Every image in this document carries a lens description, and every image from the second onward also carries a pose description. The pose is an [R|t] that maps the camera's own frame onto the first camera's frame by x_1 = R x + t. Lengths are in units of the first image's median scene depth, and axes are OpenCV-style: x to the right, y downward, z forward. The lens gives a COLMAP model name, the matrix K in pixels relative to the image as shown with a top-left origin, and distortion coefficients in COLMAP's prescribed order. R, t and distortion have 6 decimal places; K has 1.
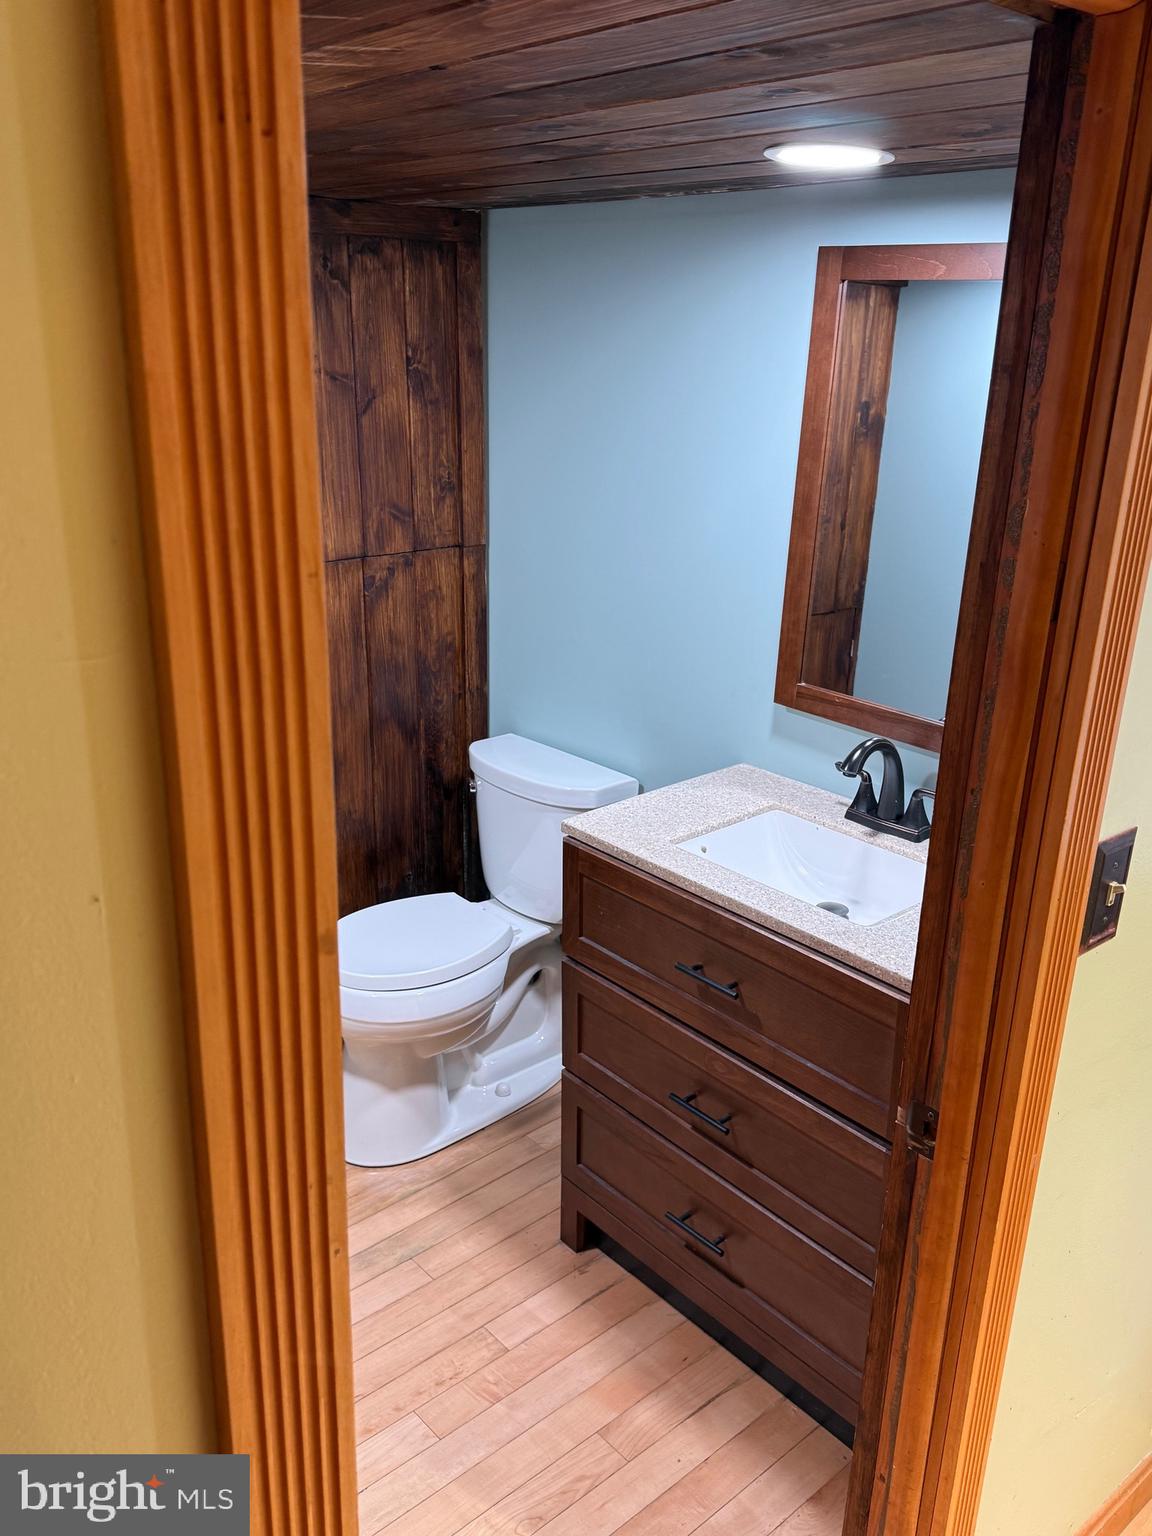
lens RADIAL K [[1274.9, 0, 575.2], [0, 1274.9, 769.5], [0, 0, 1]] dist [0.055812, -0.026668]
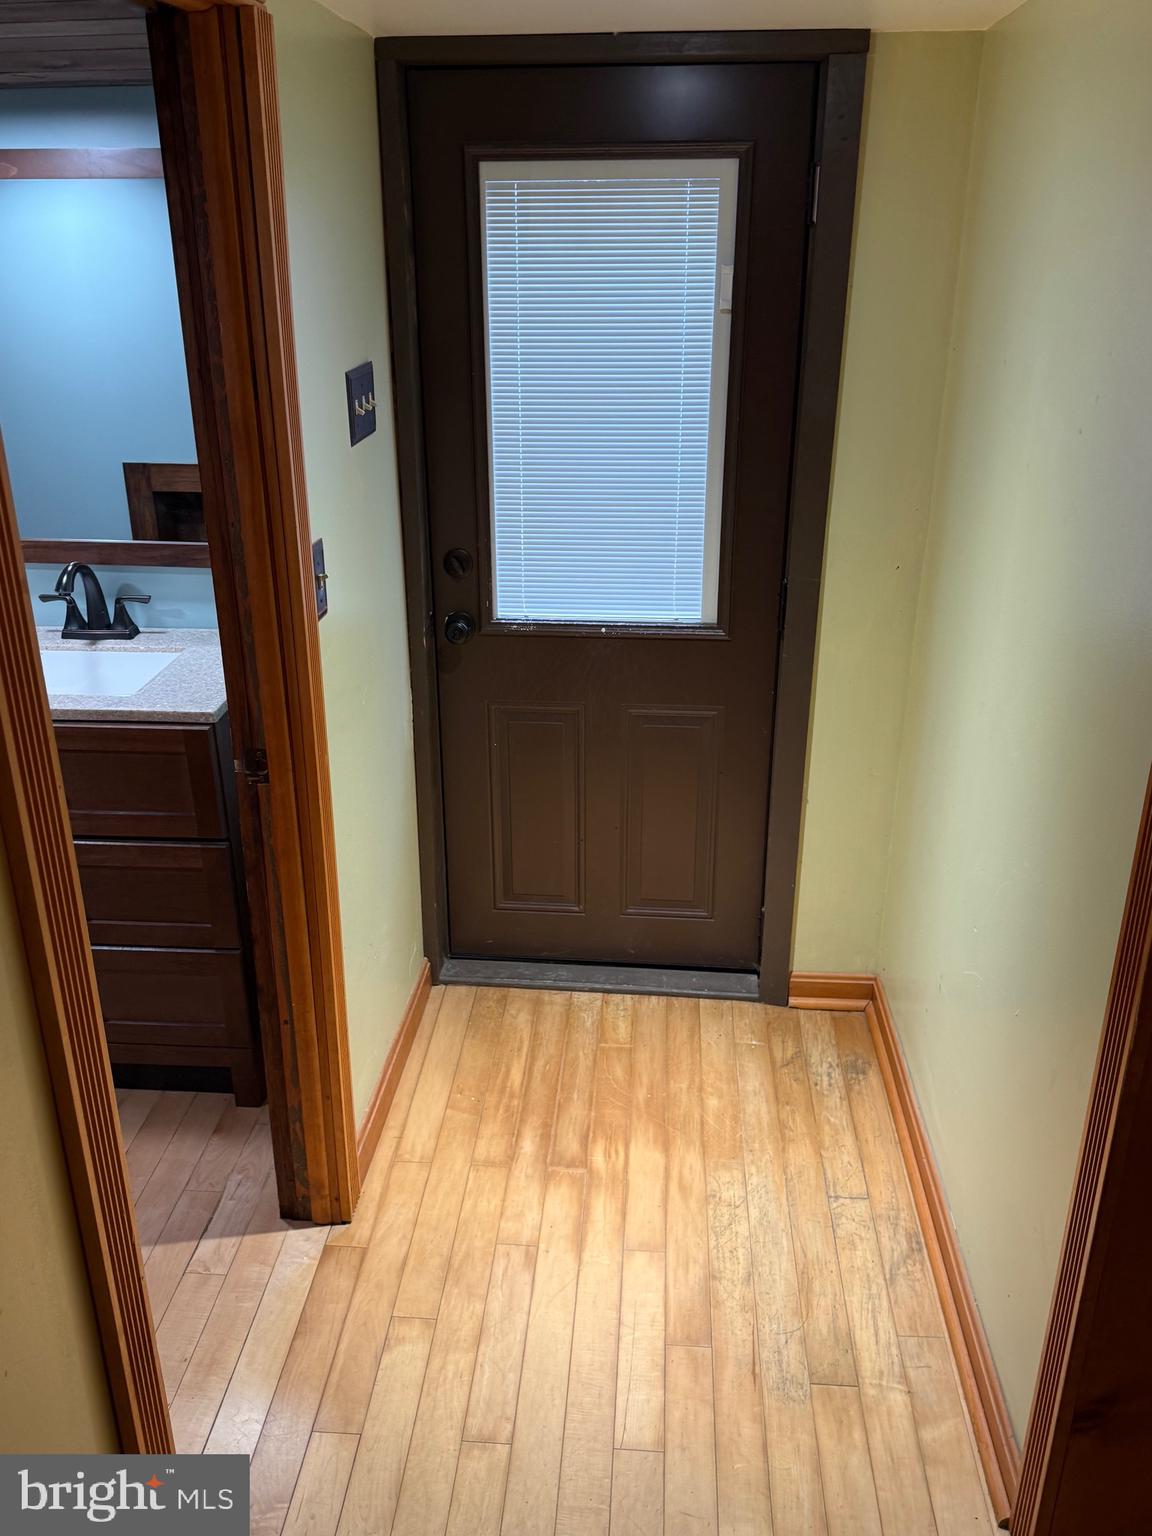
lens RADIAL K [[1274.9, 0, 573.9], [0, 1274.9, 768.5], [0, 0, 1]] dist [0.055812, -0.026668]
pose [[0.710014, -0.295089, 0.639377, -0.425203], [0.255849, 0.954016, 0.156189, 0.146467], [-0.656066, 0.052687, 0.752862, -0.367933]]
